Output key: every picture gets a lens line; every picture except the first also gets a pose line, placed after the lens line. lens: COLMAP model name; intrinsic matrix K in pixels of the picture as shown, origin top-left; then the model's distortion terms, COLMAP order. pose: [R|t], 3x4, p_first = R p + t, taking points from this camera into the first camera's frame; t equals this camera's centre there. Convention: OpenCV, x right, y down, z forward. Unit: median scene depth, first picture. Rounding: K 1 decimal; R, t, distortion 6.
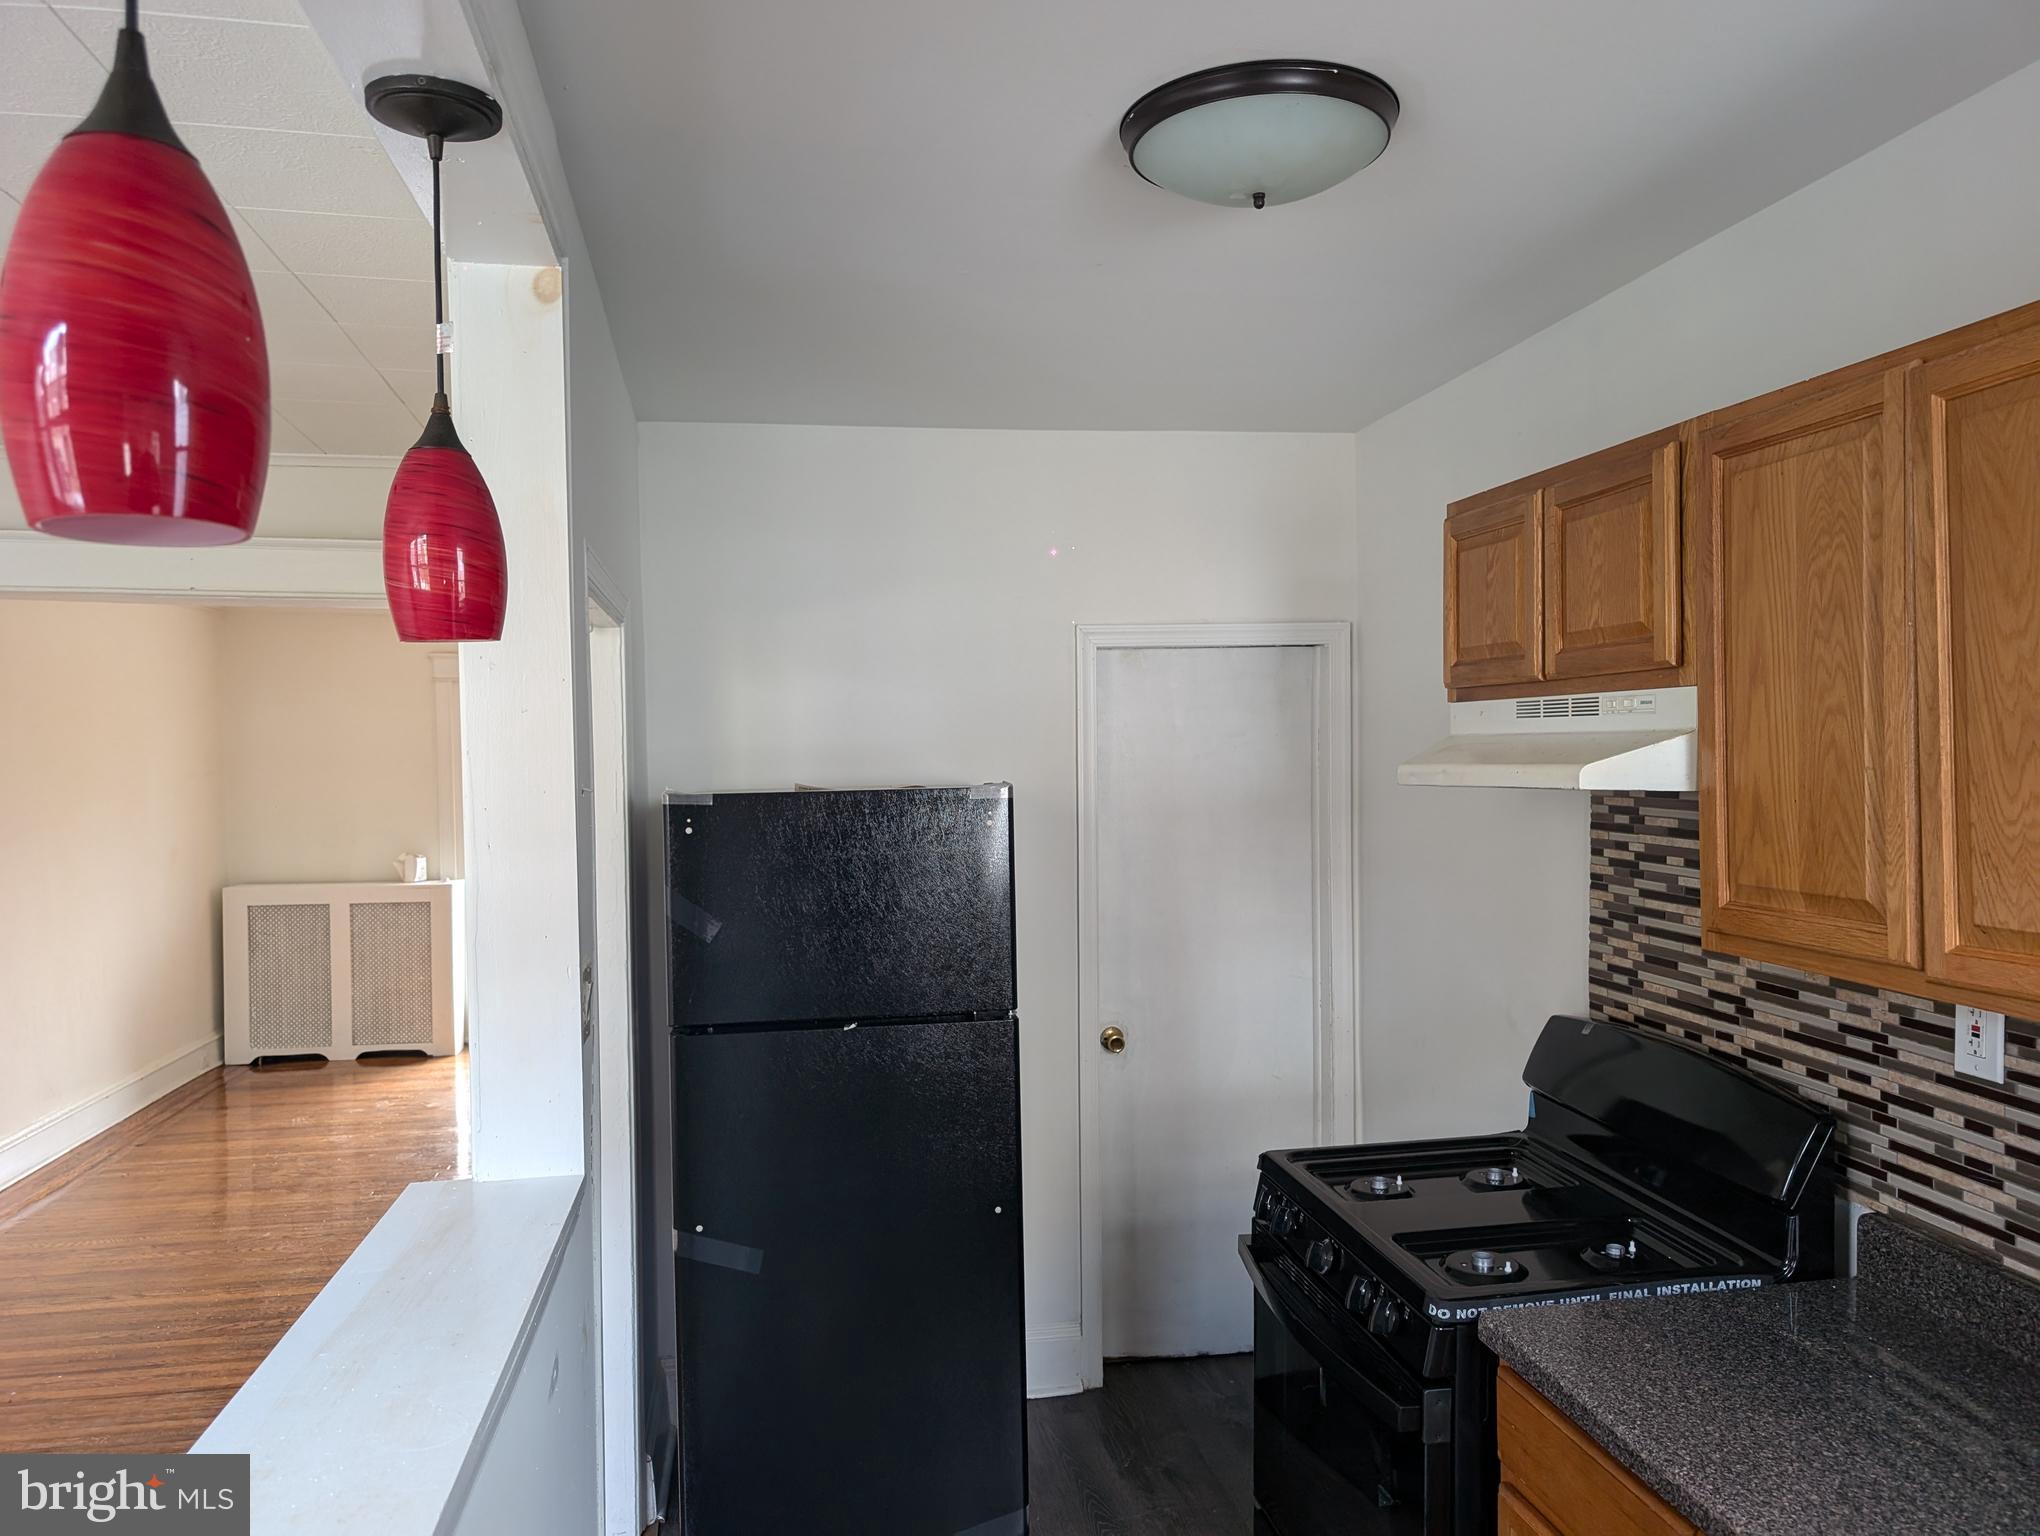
lens RADIAL K [[1506.2, 0, 1020.0], [0, 1506.2, 768.0], [0, 0, 1]] dist [0.012768, -0.010707]
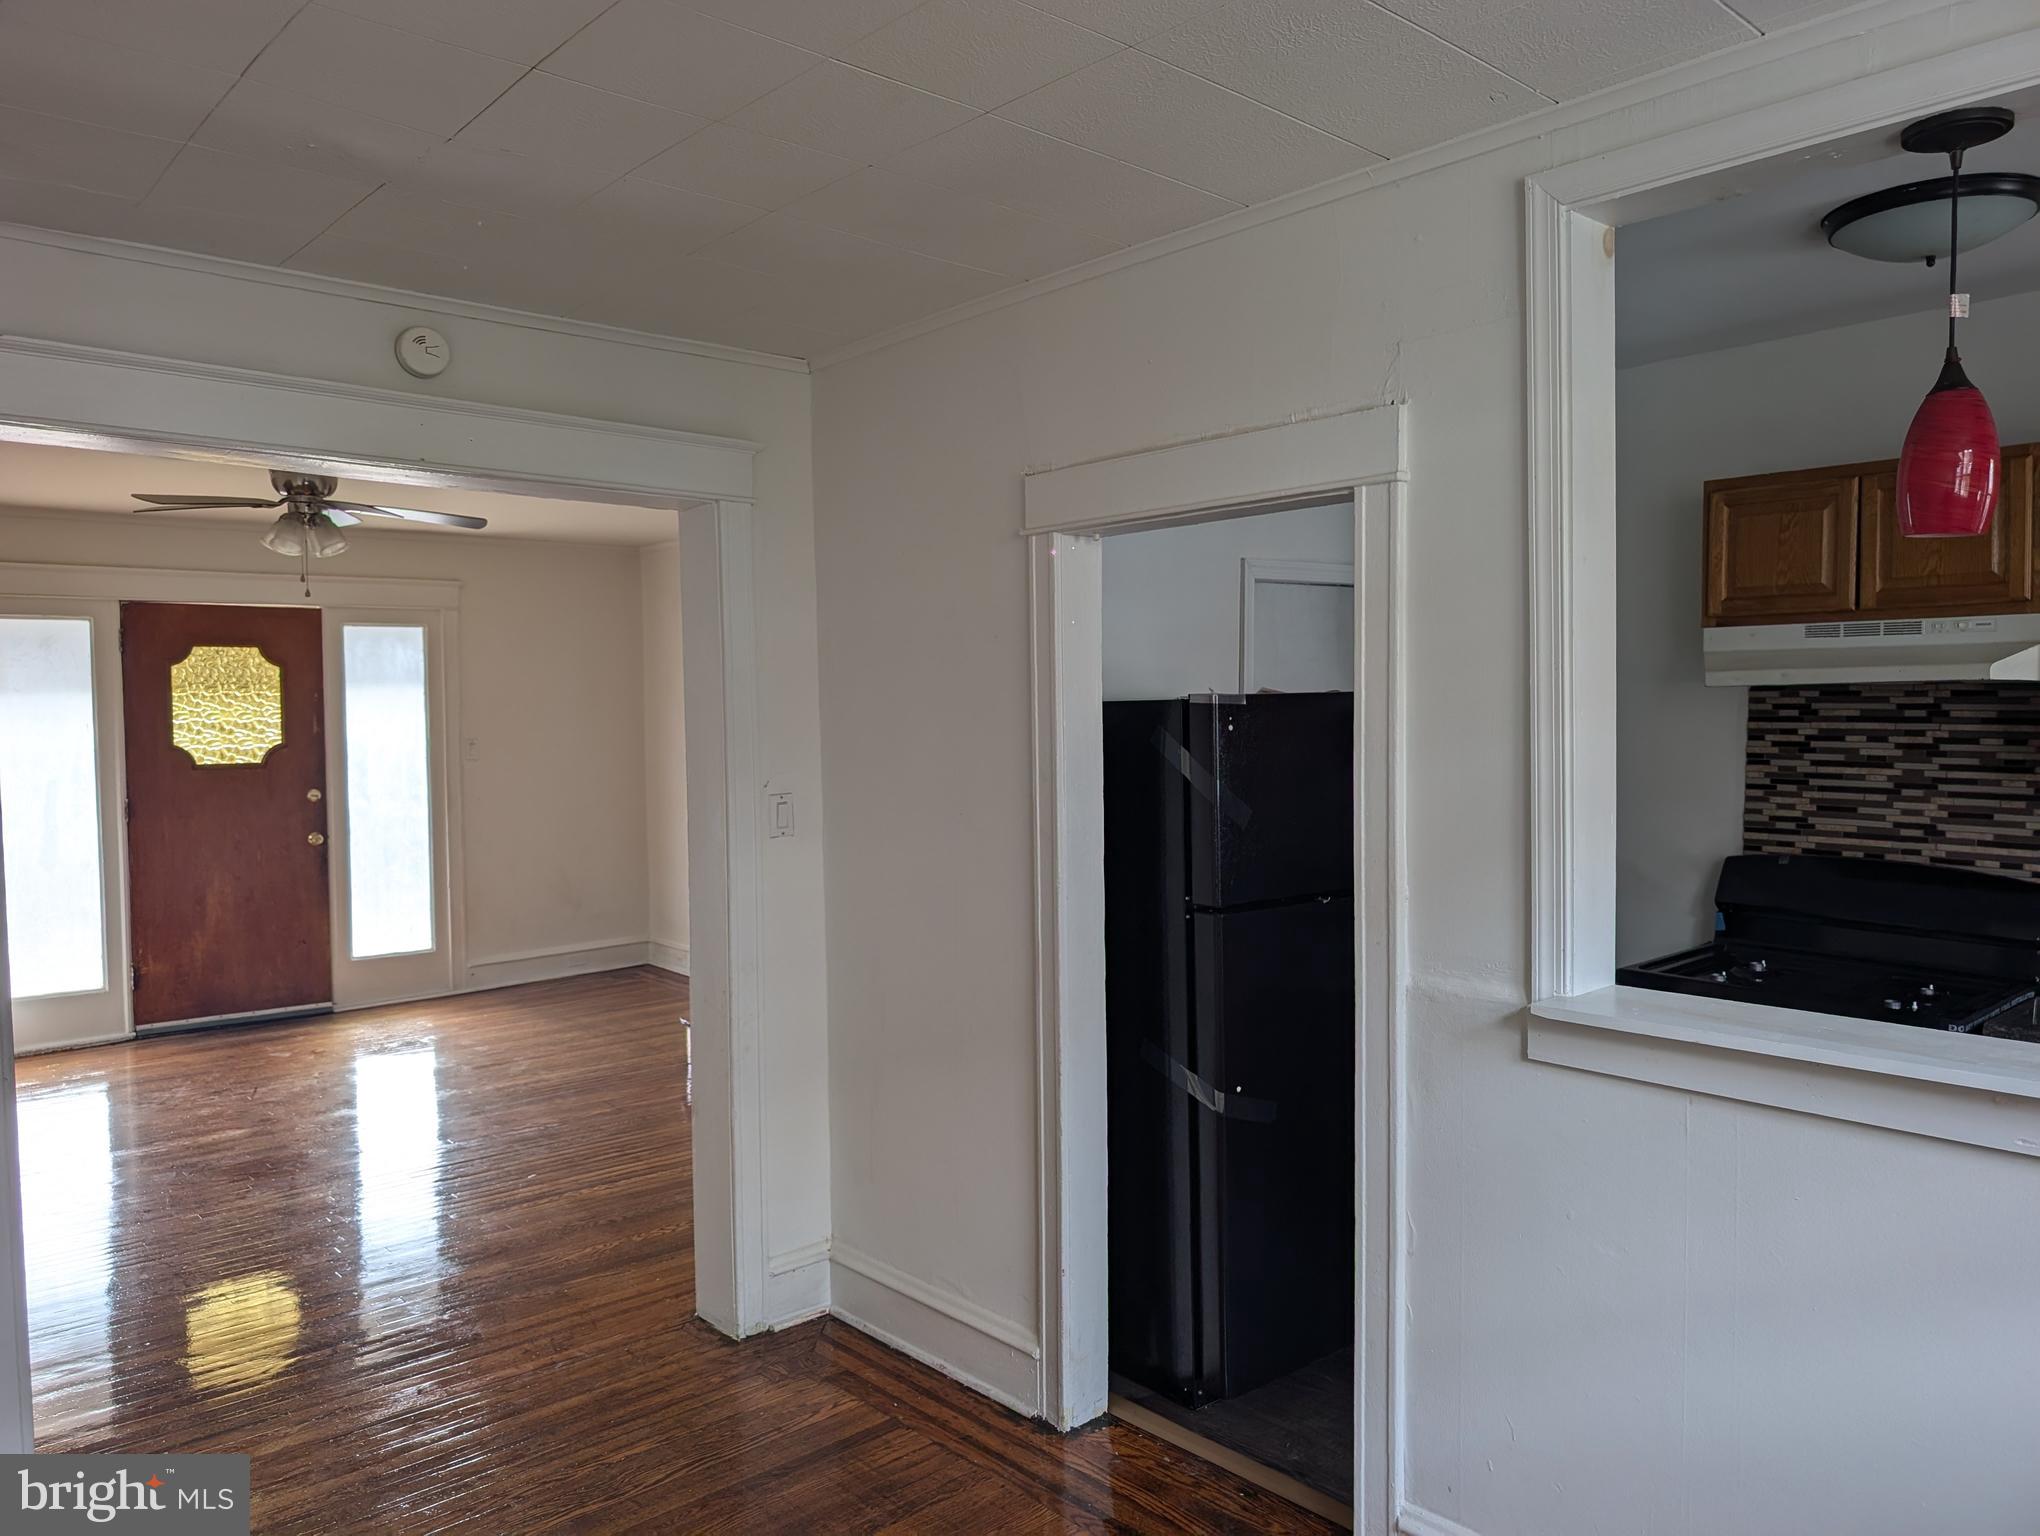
lens RADIAL K [[1506.2, 0, 1020.0], [0, 1506.2, 768.0], [0, 0, 1]] dist [0.012768, -0.010707]
pose [[0.857400, -0.020243, 0.514252, -0.944598], [0.007258, 0.999602, 0.027247, 0.041364], [-0.514599, -0.019629, 0.857206, 0.149953]]
